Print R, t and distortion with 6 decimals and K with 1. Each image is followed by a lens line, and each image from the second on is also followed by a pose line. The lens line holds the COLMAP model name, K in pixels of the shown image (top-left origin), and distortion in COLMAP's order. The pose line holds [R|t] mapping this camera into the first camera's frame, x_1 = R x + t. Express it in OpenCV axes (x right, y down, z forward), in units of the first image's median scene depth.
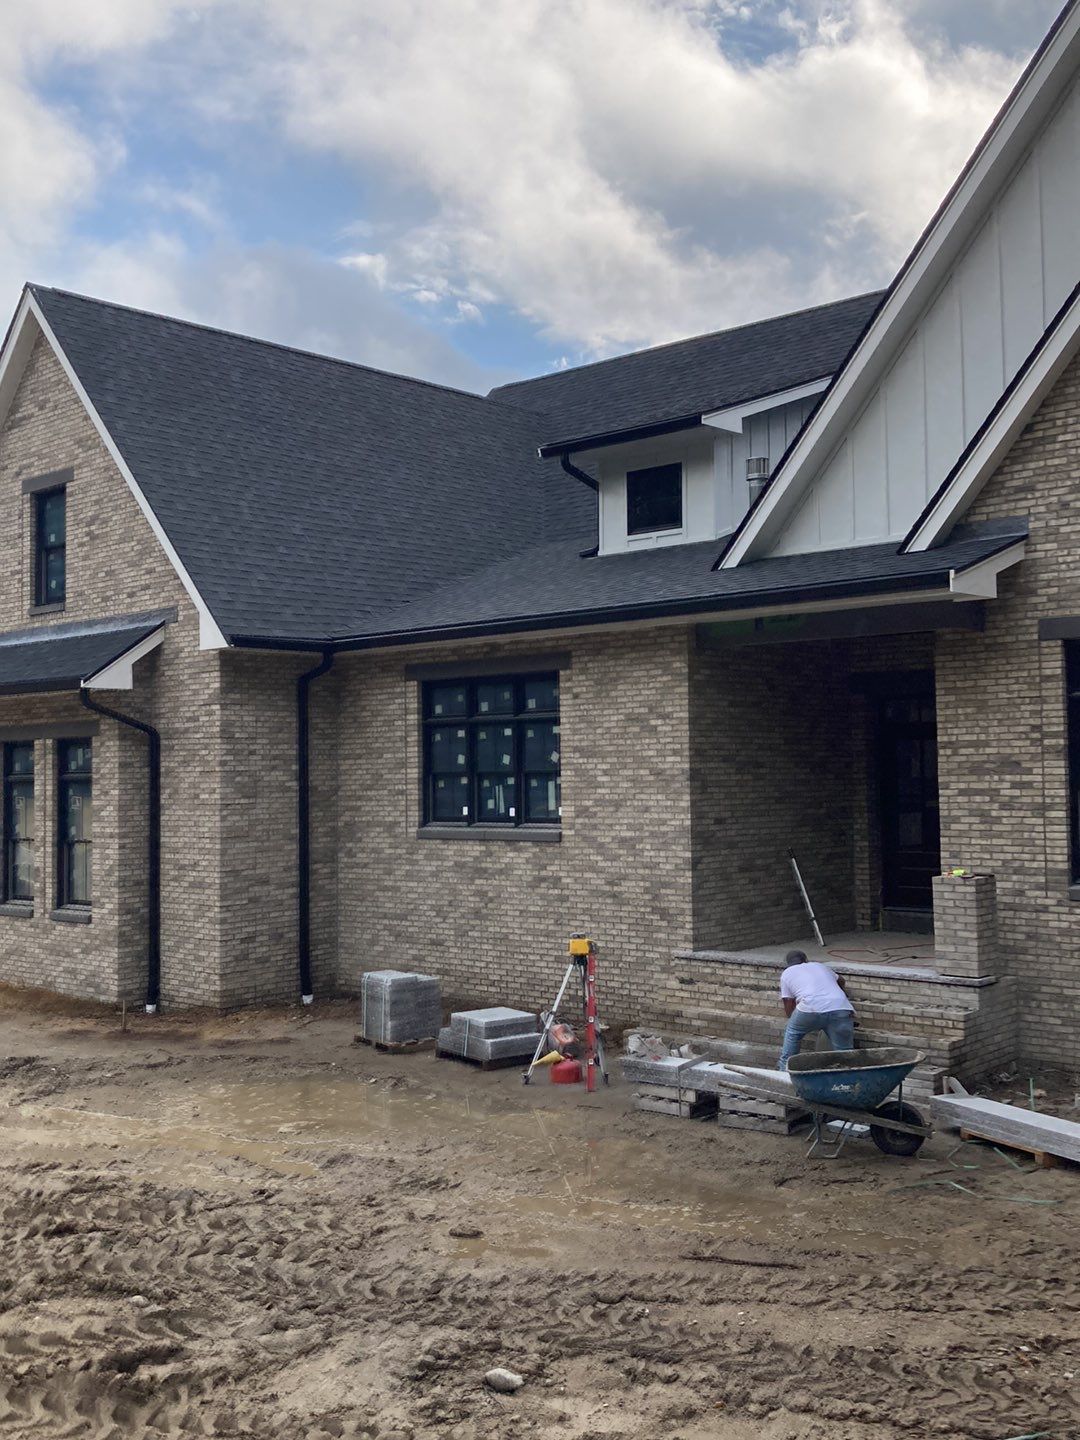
lens RADIAL K [[1452.9, 0, 540.0], [0, 1452.9, 720.0], [0, 0, 1]] dist [0.143810, -0.377508]
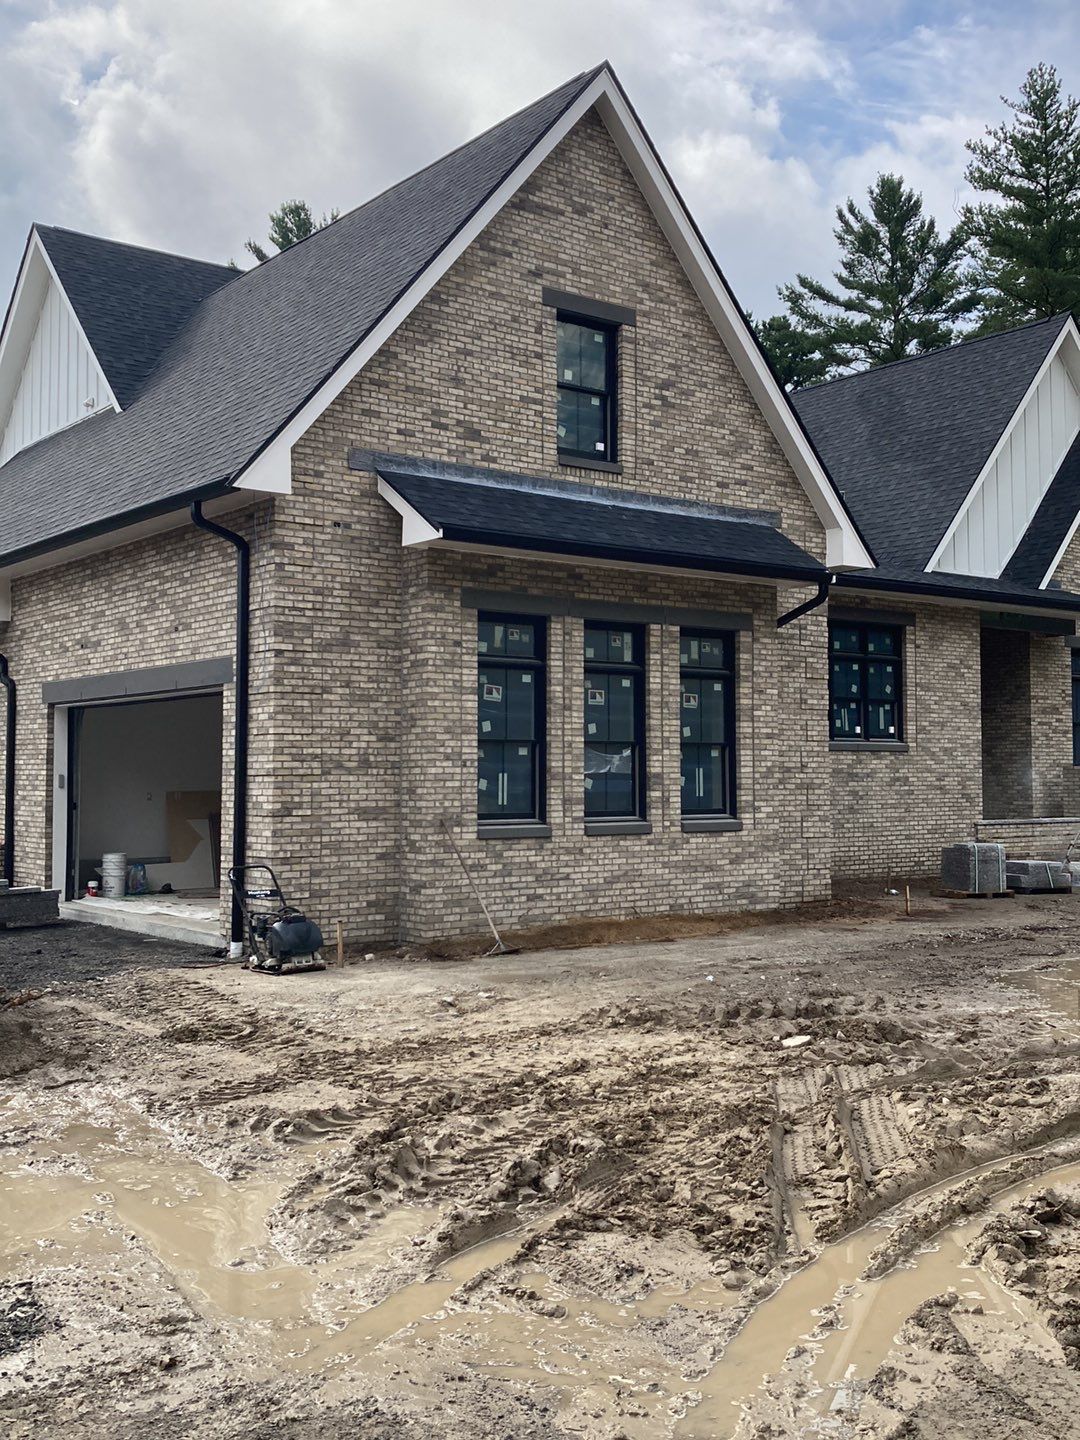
lens RADIAL K [[1500.8, 0, 540.0], [0, 1500.8, 720.0], [0, 0, 1]] dist [0.156626, 0.001428]
pose [[0.173060, 0.055931, 0.983322, -1.339953], [-0.032399, 0.998169, -0.051074, 0.128154], [-0.984378, -0.023020, 0.174556, 1.012733]]
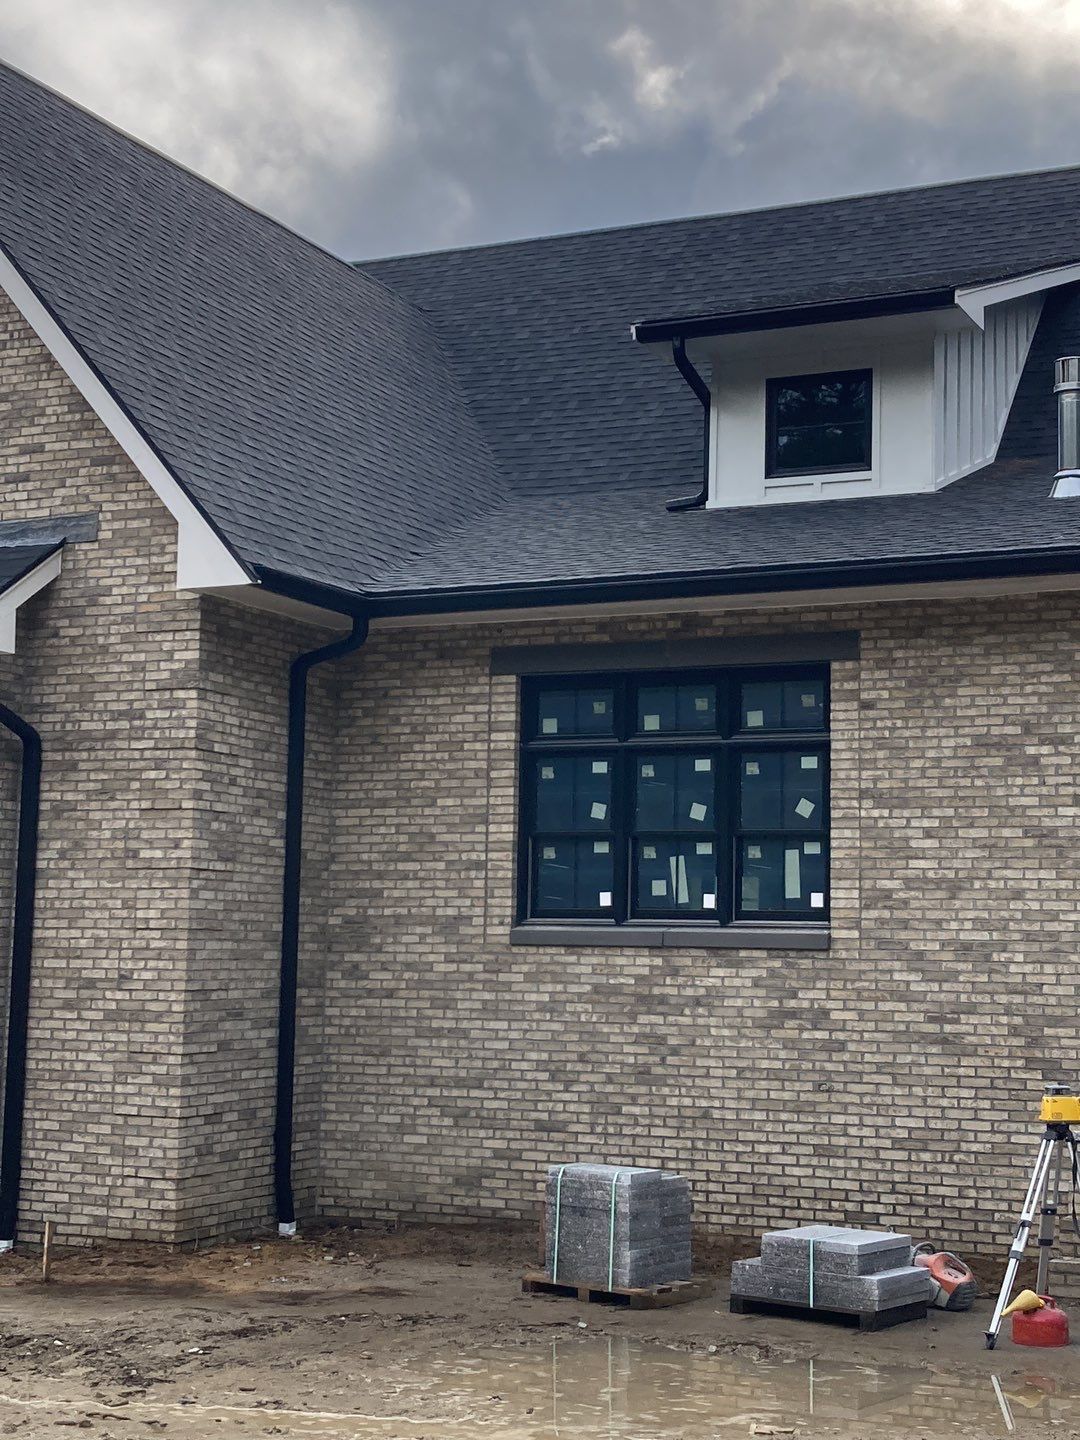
lens RADIAL K [[2166.2, 0, 517.3], [0, 2166.2, 724.9], [0, 0, 1]] dist [0.200509, -0.956373]
pose [[0.955911, 0.064623, 0.286459, -0.339543], [-0.043576, 0.995901, -0.079255, 0.063450], [-0.290407, 0.063278, 0.954809, 0.172793]]
